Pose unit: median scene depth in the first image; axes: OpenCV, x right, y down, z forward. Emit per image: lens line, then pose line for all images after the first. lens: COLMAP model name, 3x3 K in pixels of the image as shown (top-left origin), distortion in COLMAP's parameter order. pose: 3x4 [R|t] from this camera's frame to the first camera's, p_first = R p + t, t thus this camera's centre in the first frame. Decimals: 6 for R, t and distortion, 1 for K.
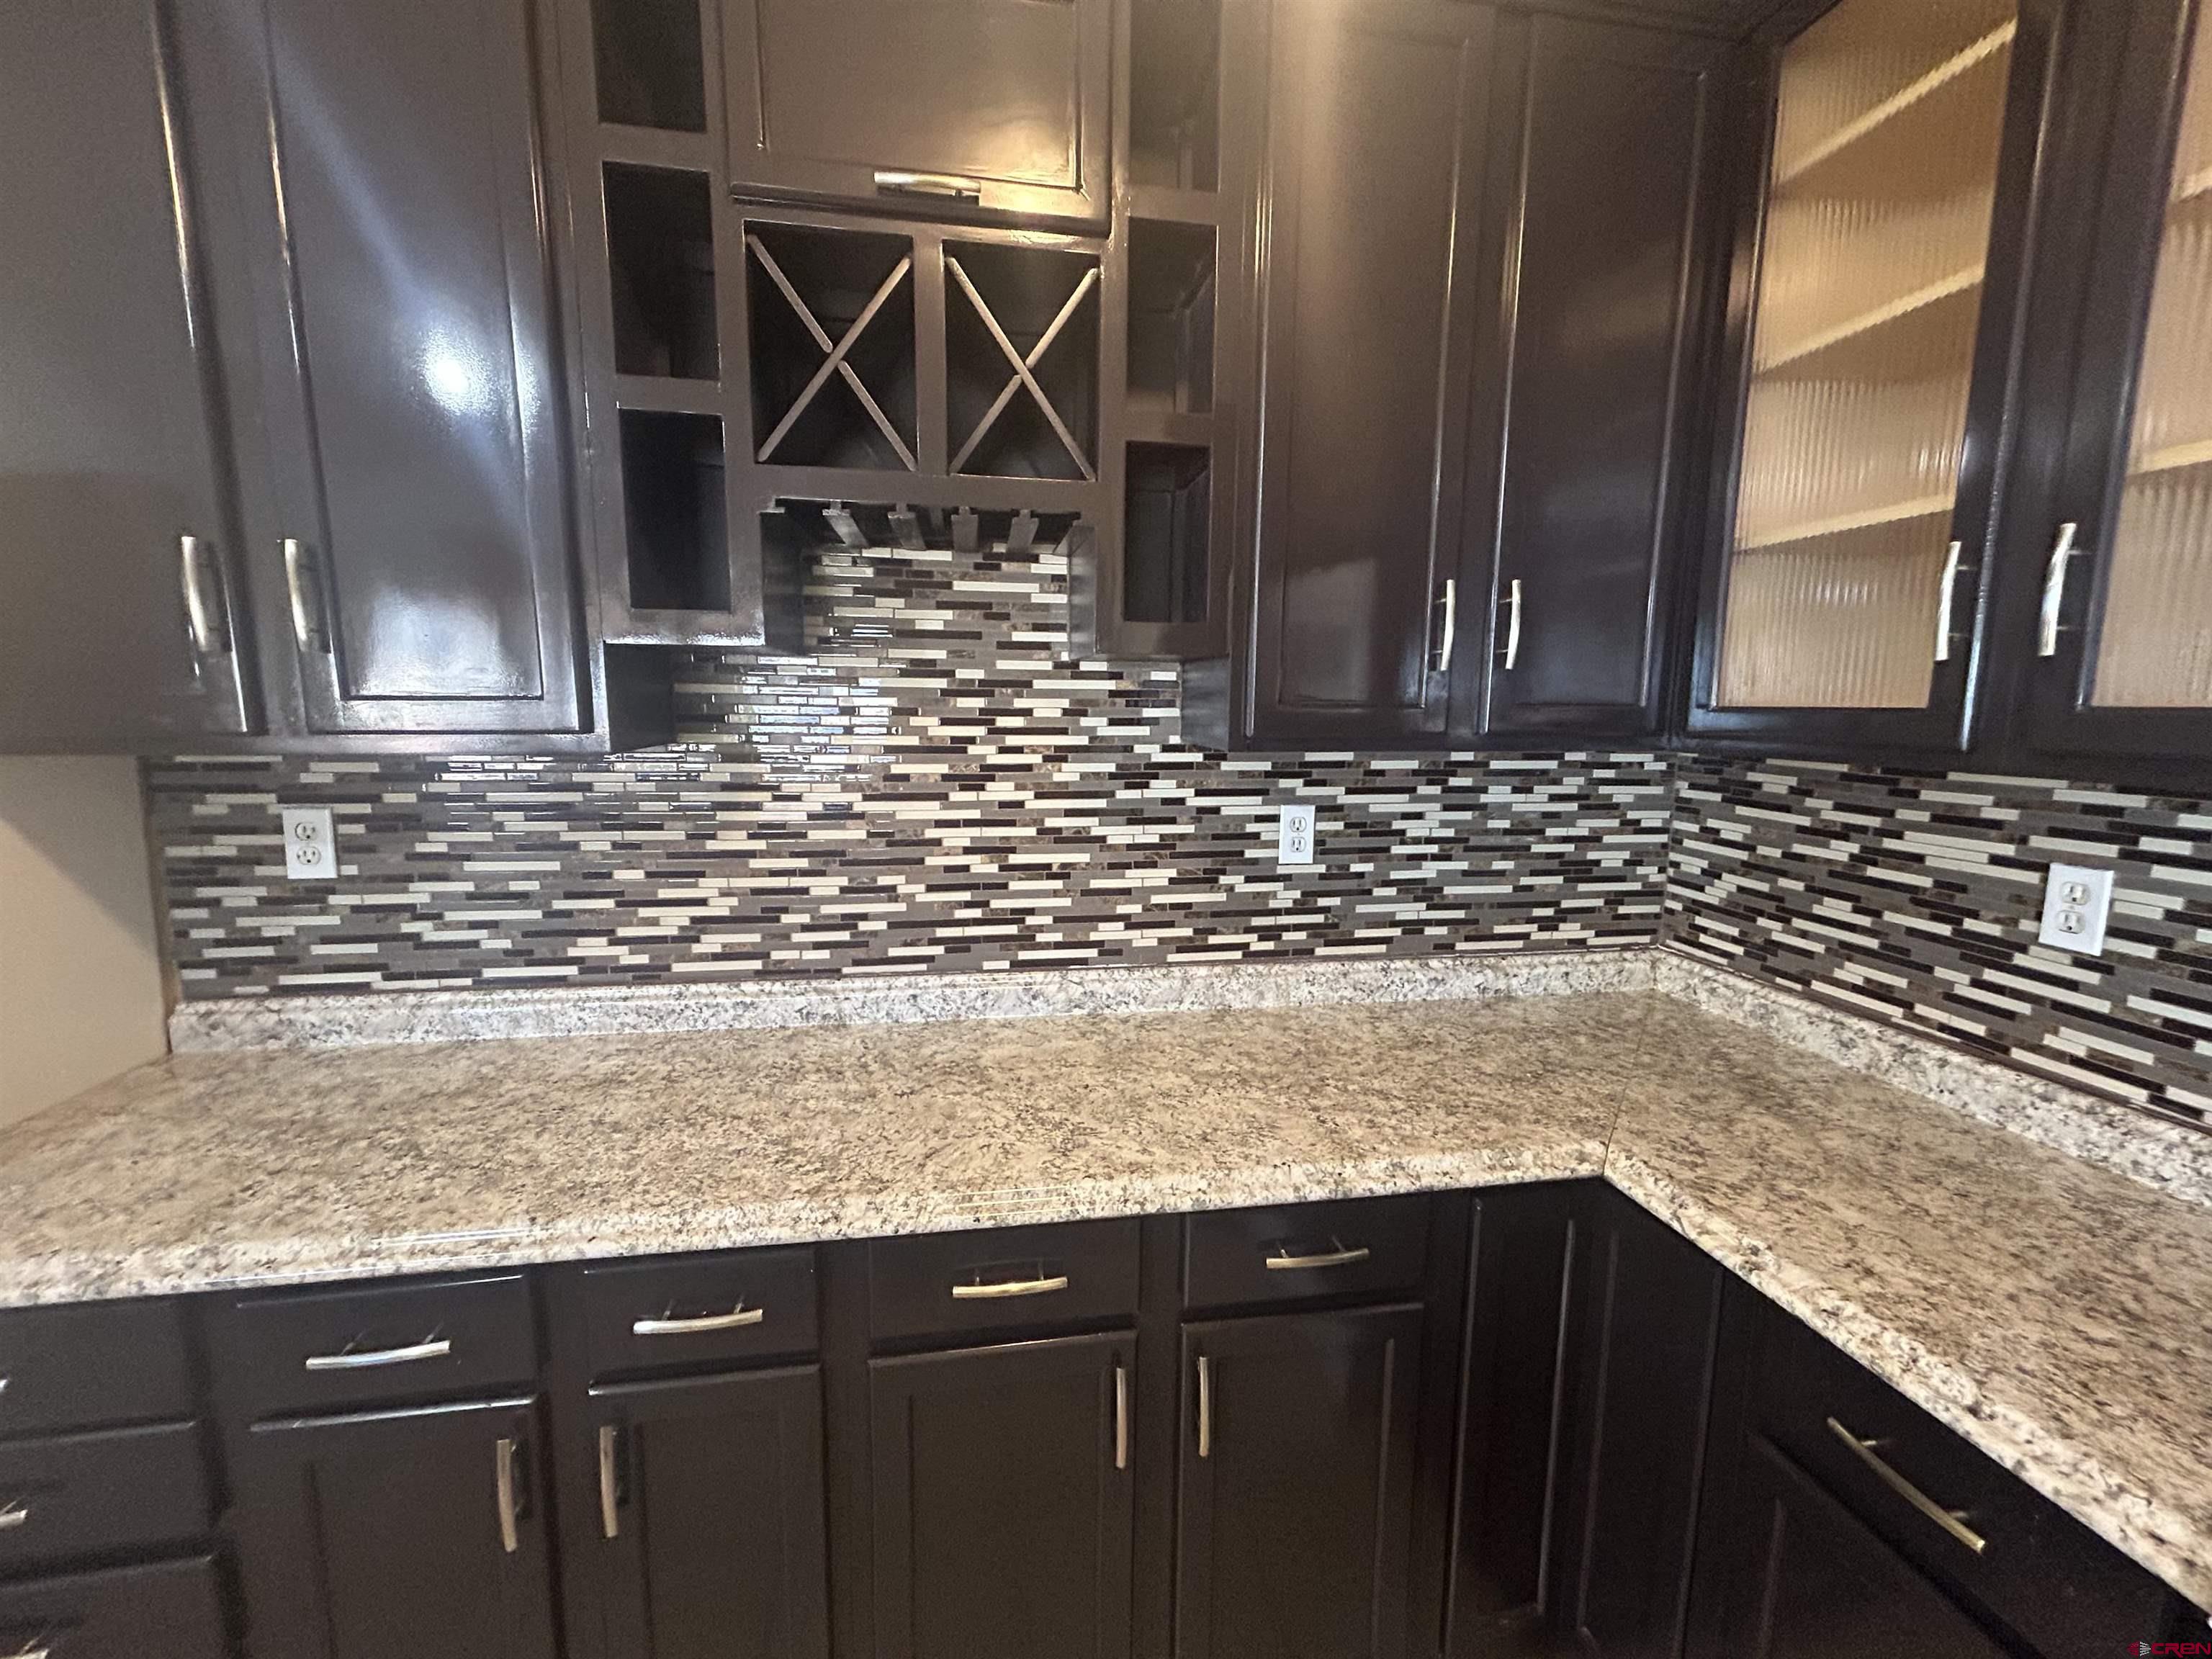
lens RADIAL K [[883.2, 0, 1107.9], [0, 883.2, 829.9], [0, 0, 1]] dist [0.002129, -0.000372]
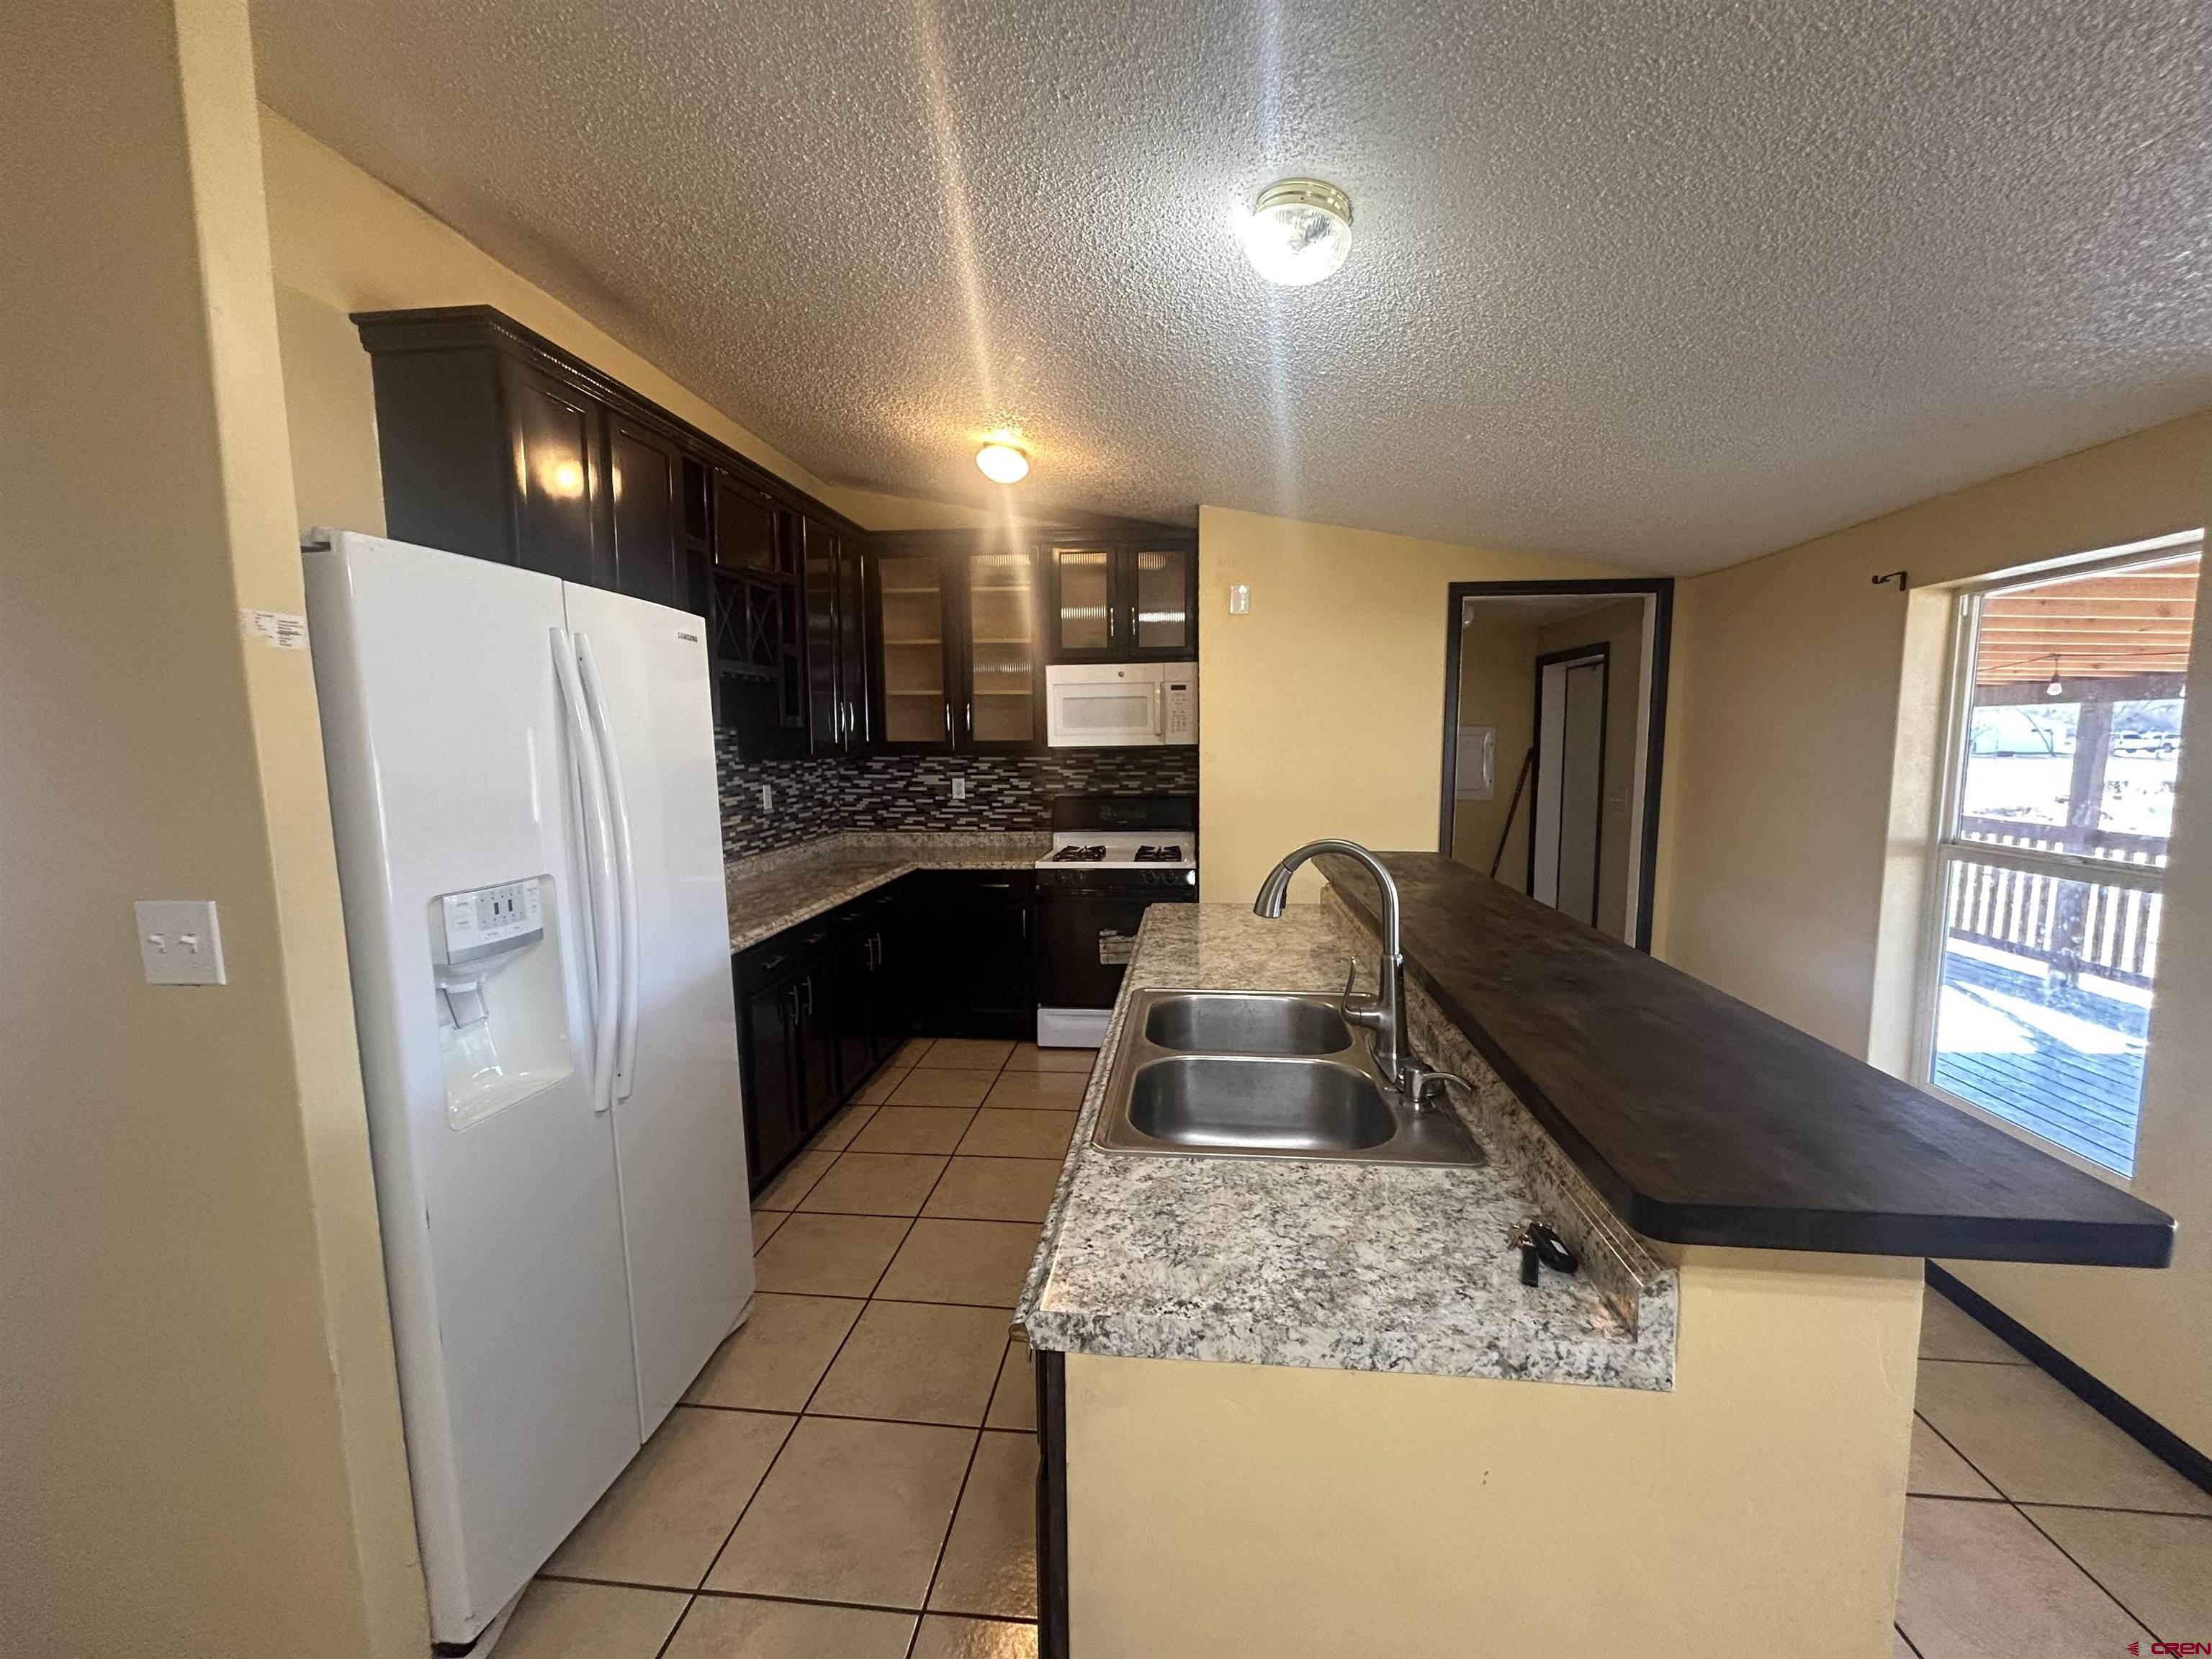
lens RADIAL K [[883.2, 0, 1107.9], [0, 883.2, 829.9], [0, 0, 1]] dist [0.002129, -0.000372]
pose [[0.268133, -0.117595, 0.956178, -1.994195], [0.143677, 0.986303, 0.081010, 0.034068], [-0.952608, 0.115660, 0.281356, -0.596963]]
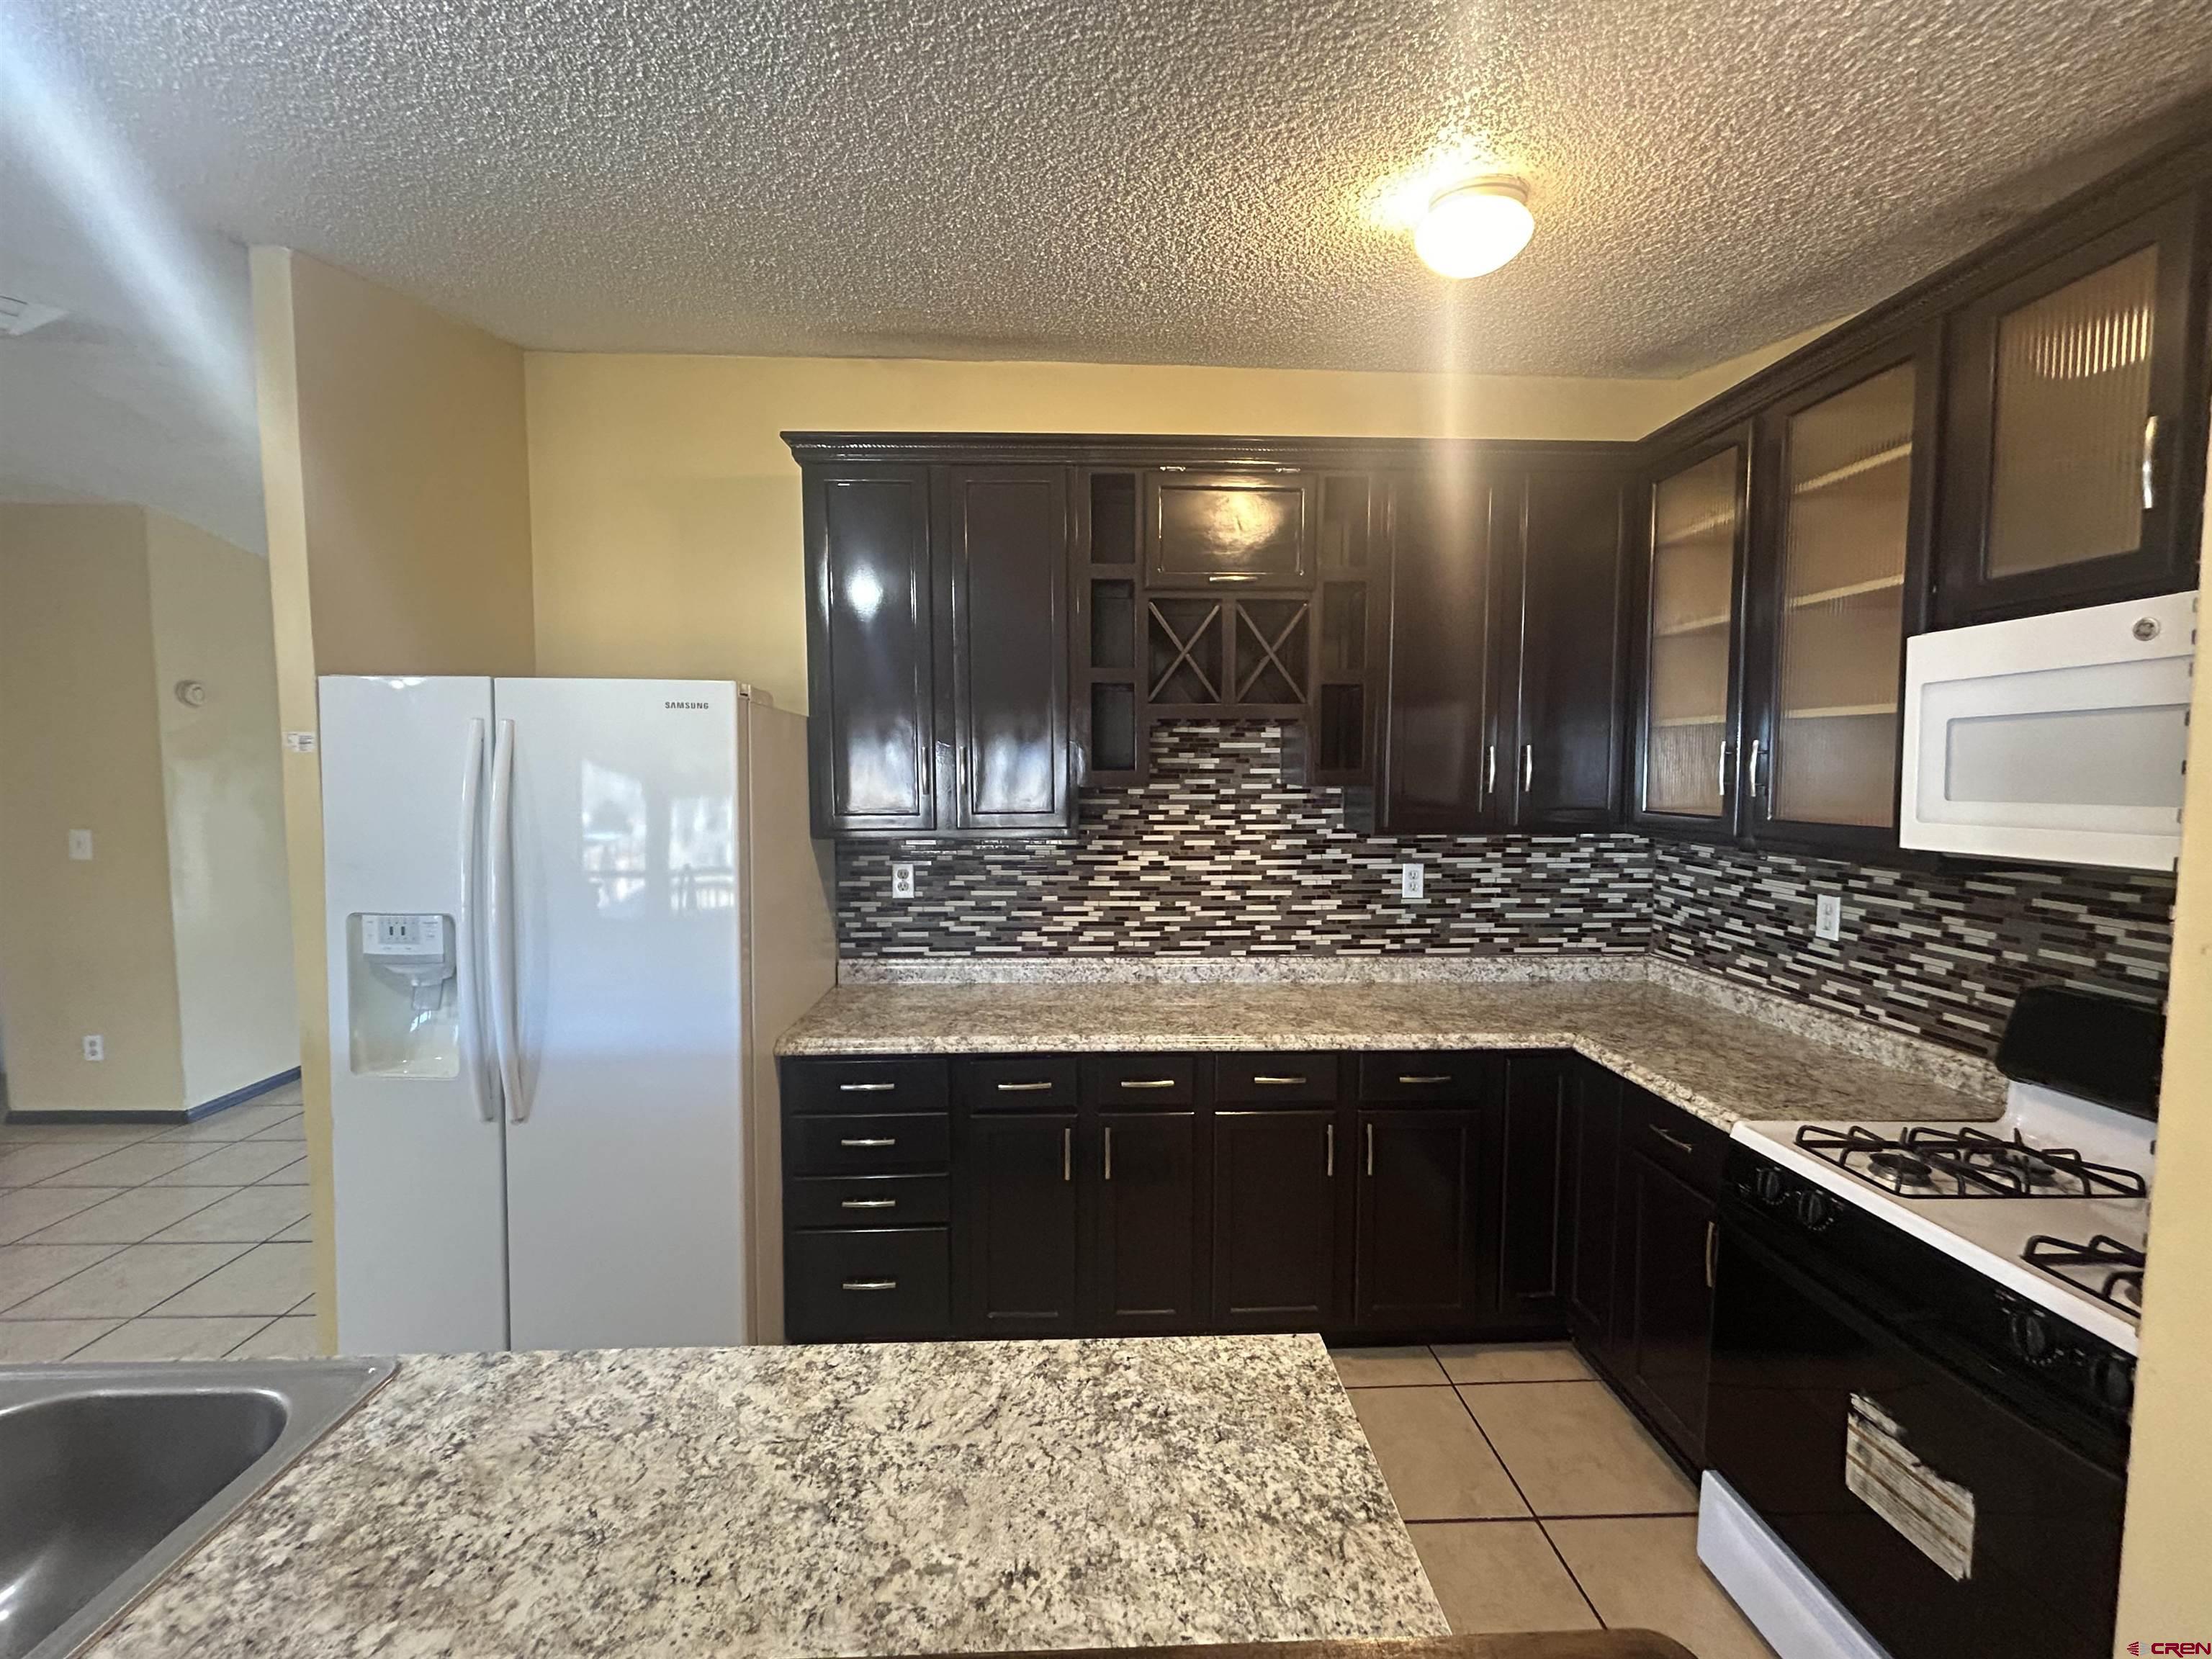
lens RADIAL K [[883.2, 0, 1107.9], [0, 883.2, 829.9], [0, 0, 1]] dist [0.002129, -0.000372]
pose [[0.991839, -0.001049, -0.127496, -0.166114], [-0.008035, 0.997464, -0.070714, 0.035195], [0.127246, 0.071161, 0.989315, -0.838069]]
